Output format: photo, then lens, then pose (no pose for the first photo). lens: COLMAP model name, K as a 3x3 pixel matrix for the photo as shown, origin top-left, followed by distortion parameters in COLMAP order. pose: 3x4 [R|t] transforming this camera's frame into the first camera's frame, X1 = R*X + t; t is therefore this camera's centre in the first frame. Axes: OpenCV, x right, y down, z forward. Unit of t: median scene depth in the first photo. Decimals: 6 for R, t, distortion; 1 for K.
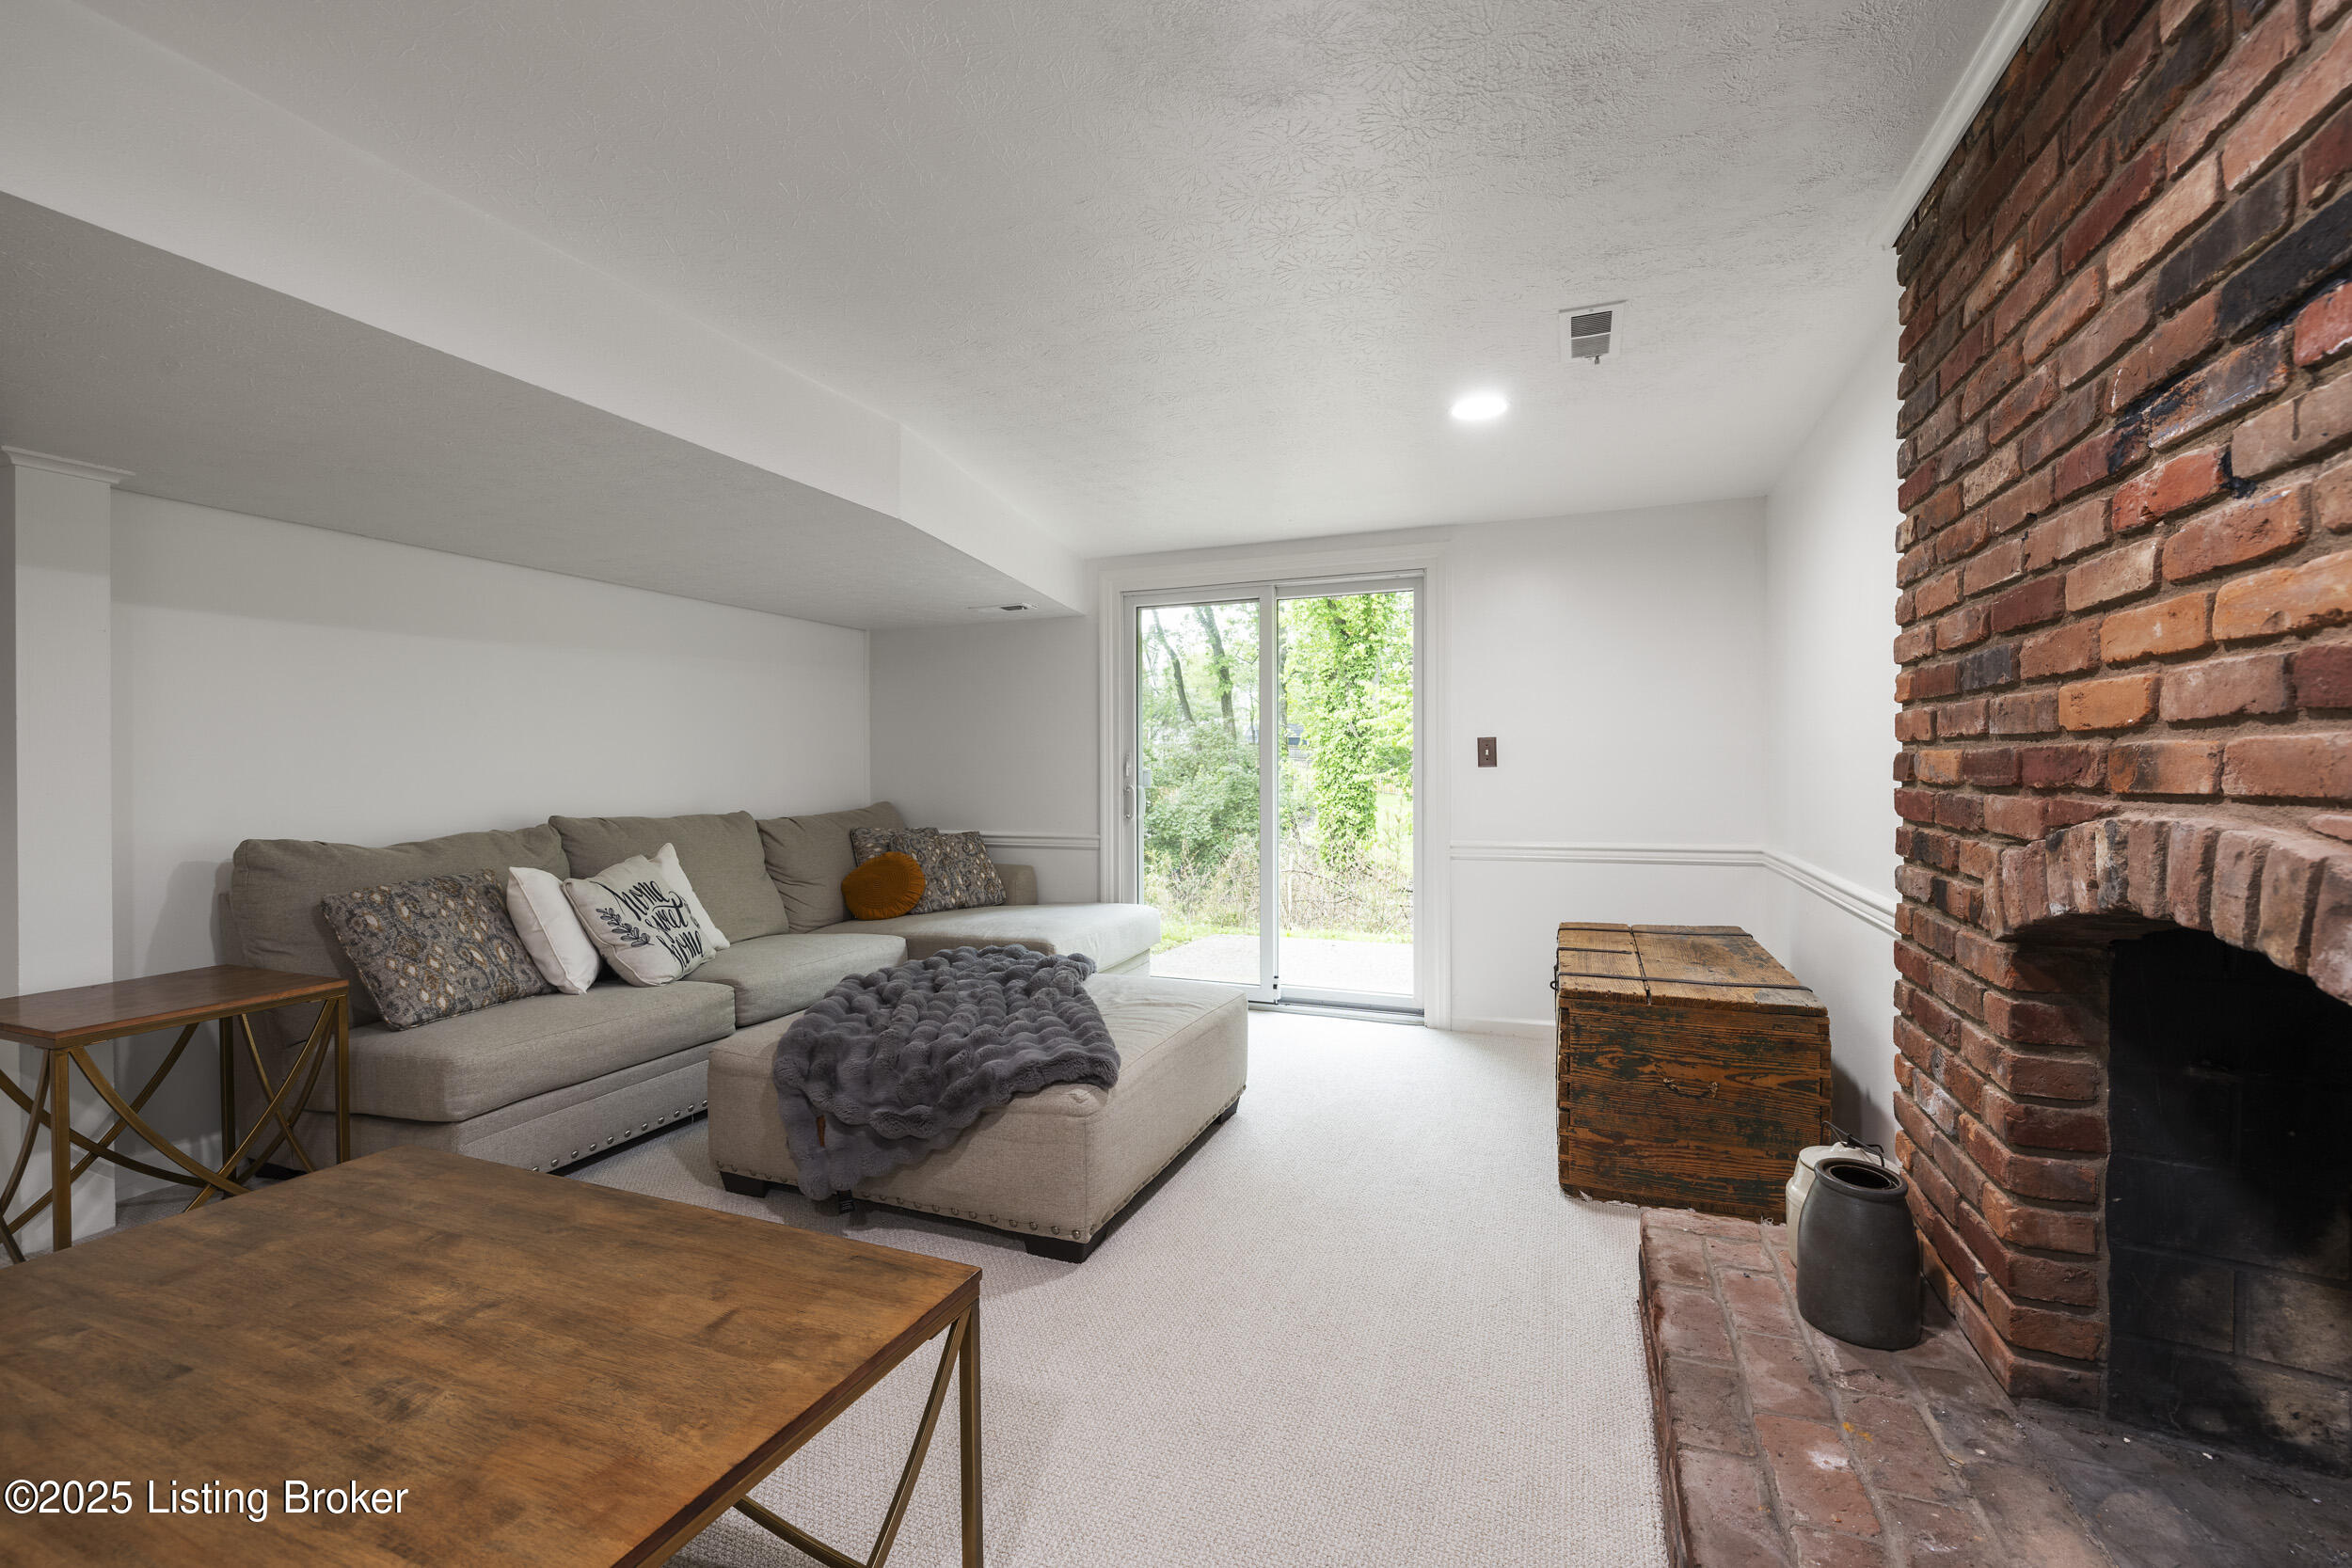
lens RADIAL K [[990.2, 0, 1182.2], [0, 990.2, 764.0], [0, 0, 1]] dist [-0.000071, -0.000257]
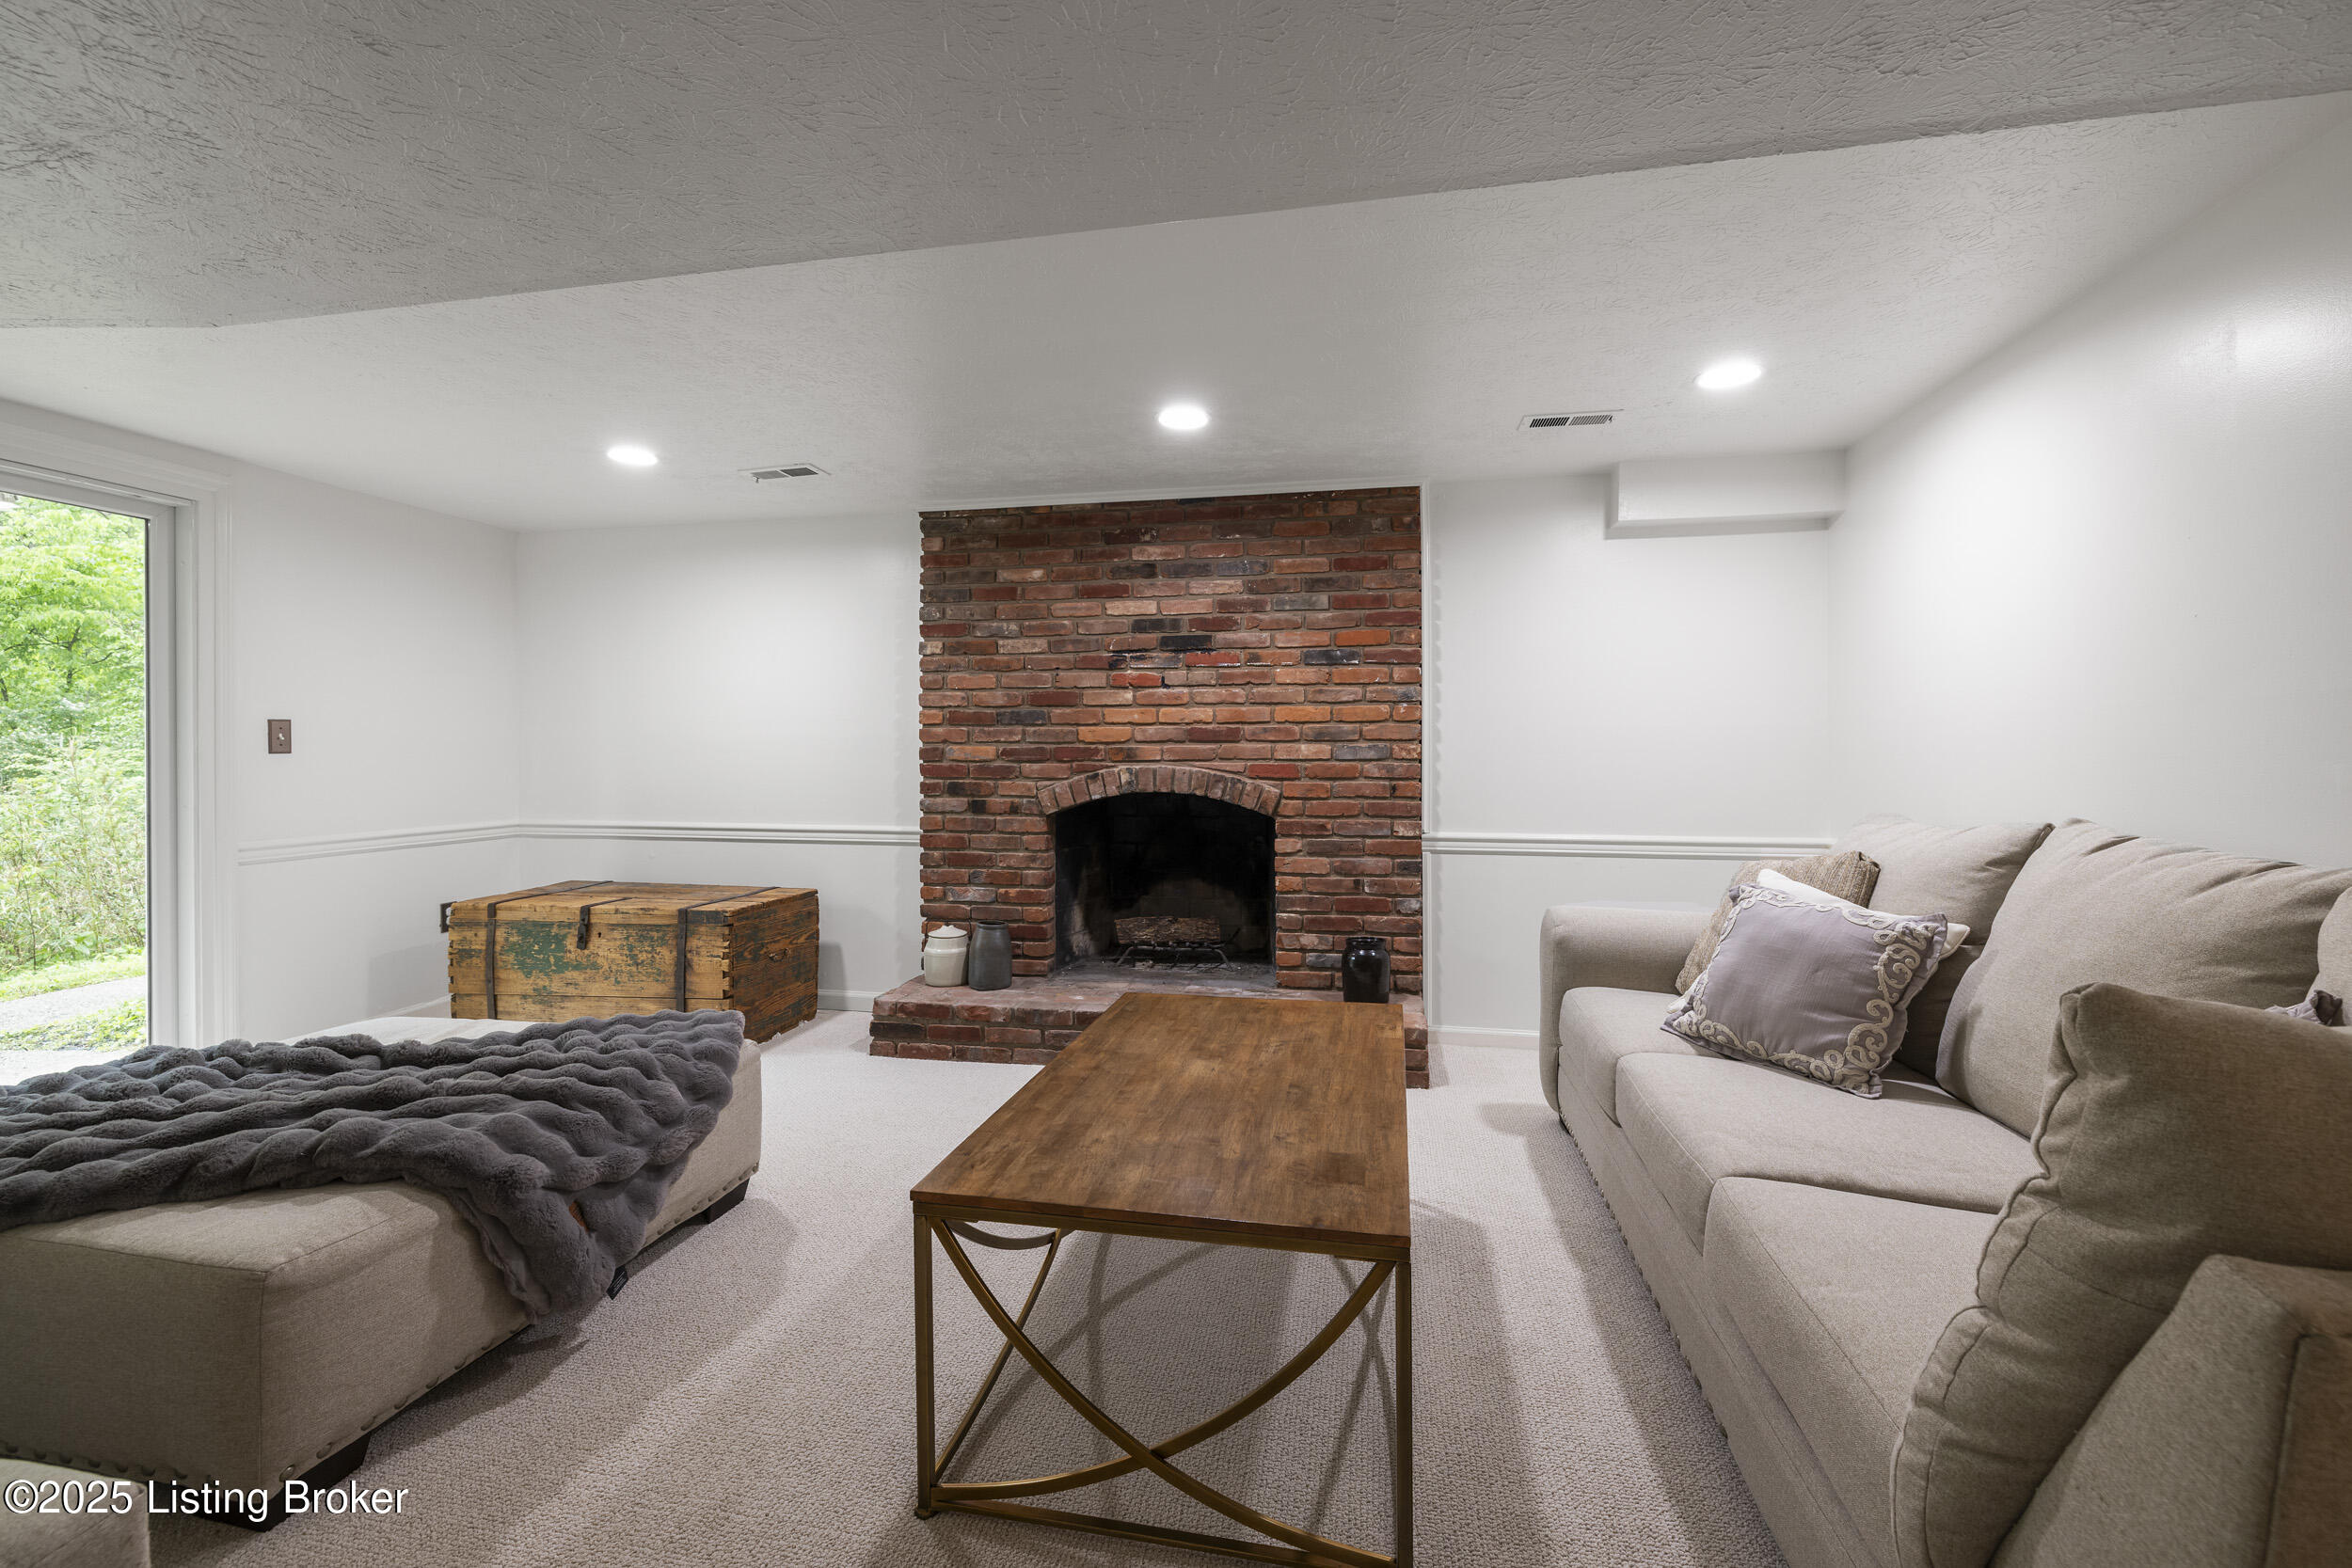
lens RADIAL K [[990.2, 0, 1182.2], [0, 990.2, 764.0], [0, 0, 1]] dist [-0.000071, -0.000257]
pose [[-0.178652, -0.006599, 0.983890, -2.320093], [-0.001856, 0.999978, 0.006370, 0.016508], [-0.983910, -0.000688, -0.178661, 1.288909]]
